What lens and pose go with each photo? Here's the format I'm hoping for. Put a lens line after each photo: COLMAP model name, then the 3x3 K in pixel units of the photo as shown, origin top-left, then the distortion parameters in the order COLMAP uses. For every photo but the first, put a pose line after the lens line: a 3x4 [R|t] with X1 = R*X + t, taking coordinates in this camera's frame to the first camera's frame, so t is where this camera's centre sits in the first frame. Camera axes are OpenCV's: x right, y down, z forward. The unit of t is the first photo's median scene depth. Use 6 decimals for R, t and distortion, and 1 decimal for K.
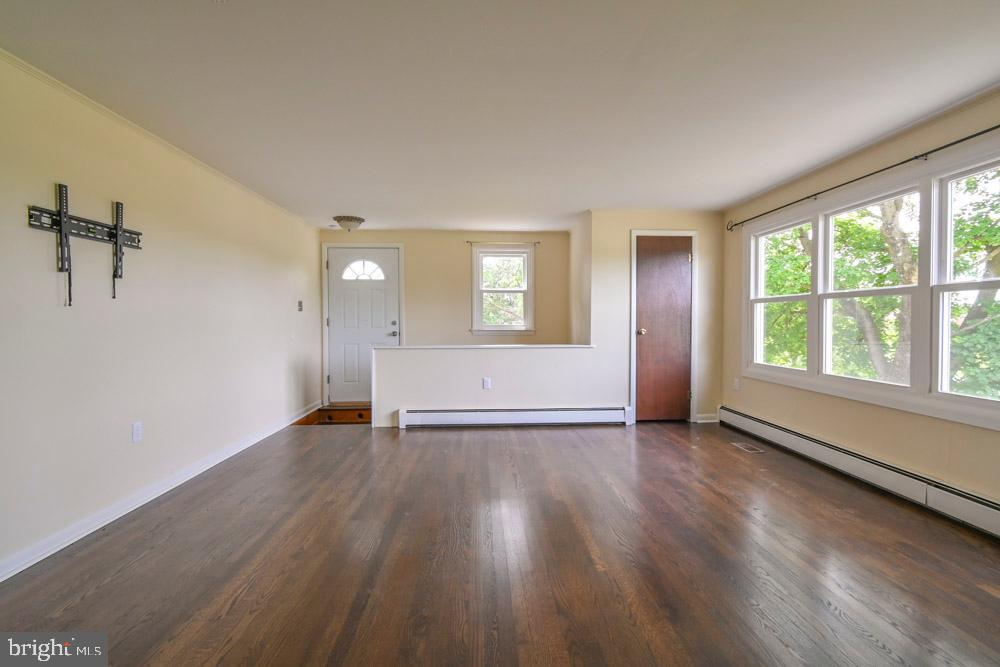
lens RADIAL K [[445.8, 0, 514.7], [0, 445.8, 330.8], [0, 0, 1]] dist [0.000646, -0.000146]
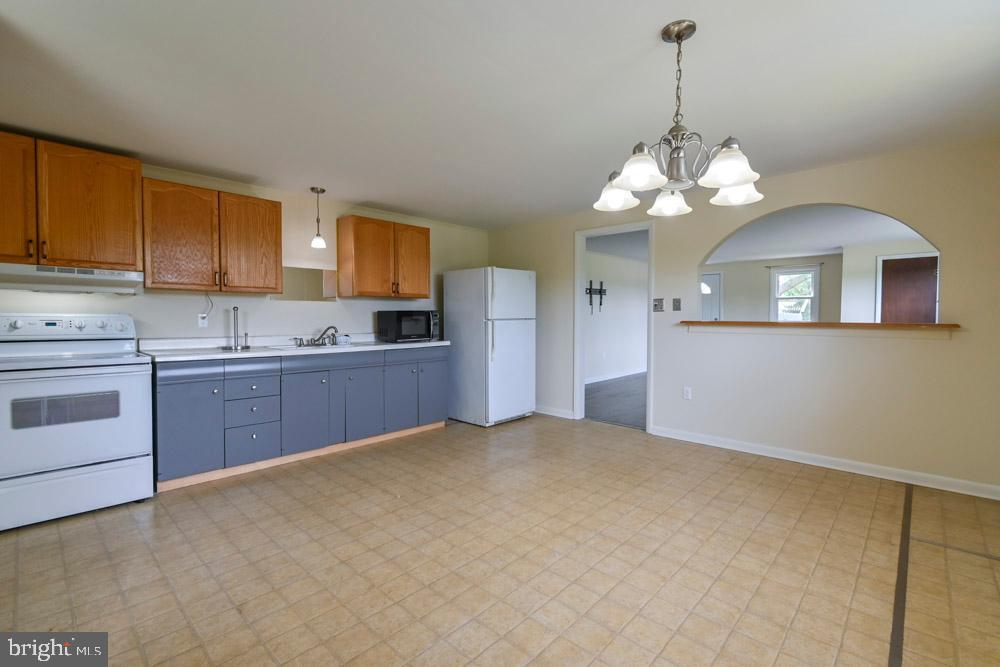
lens RADIAL K [[447.0, 0, 512.8], [0, 447.0, 325.5], [0, 0, 1]] dist [0.018452, -0.000261]
pose [[0.691142, 0.017066, -0.722518, 0.508791], [-0.016098, 0.999837, 0.008217, 0.003994], [0.722540, 0.005952, 0.691303, -0.860633]]
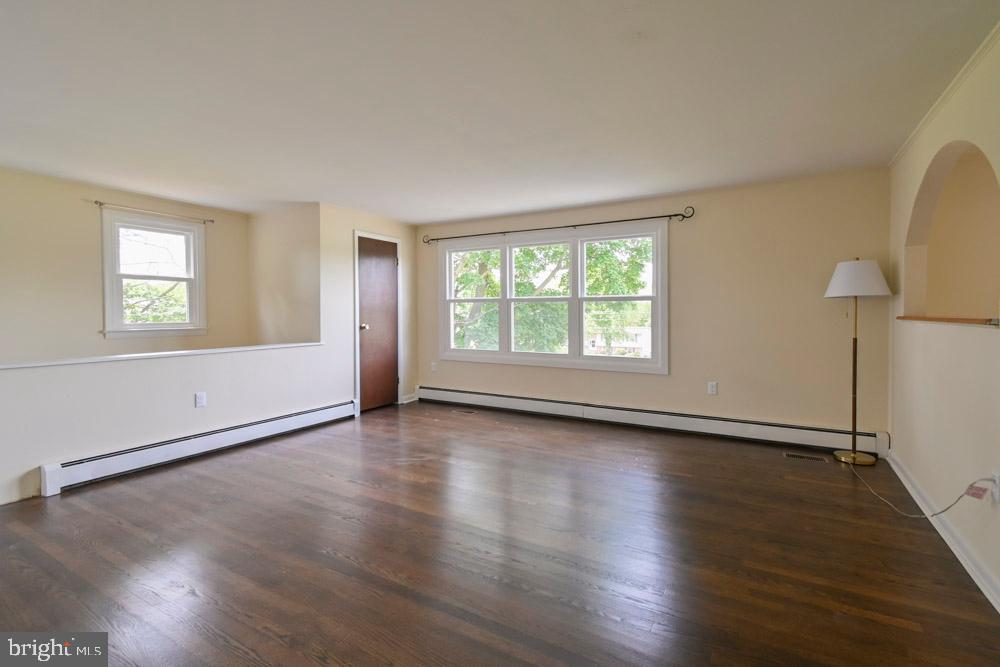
lens RADIAL K [[437.5, 0, 510.8], [0, 437.5, 320.6], [0, 0, 1]] dist [0.010449, -0.000190]
pose [[0.557066, -0.015689, 0.830320, -0.390331], [0.019522, 0.999793, 0.005794, -0.012442], [-0.830238, 0.012982, 0.557257, 0.126743]]
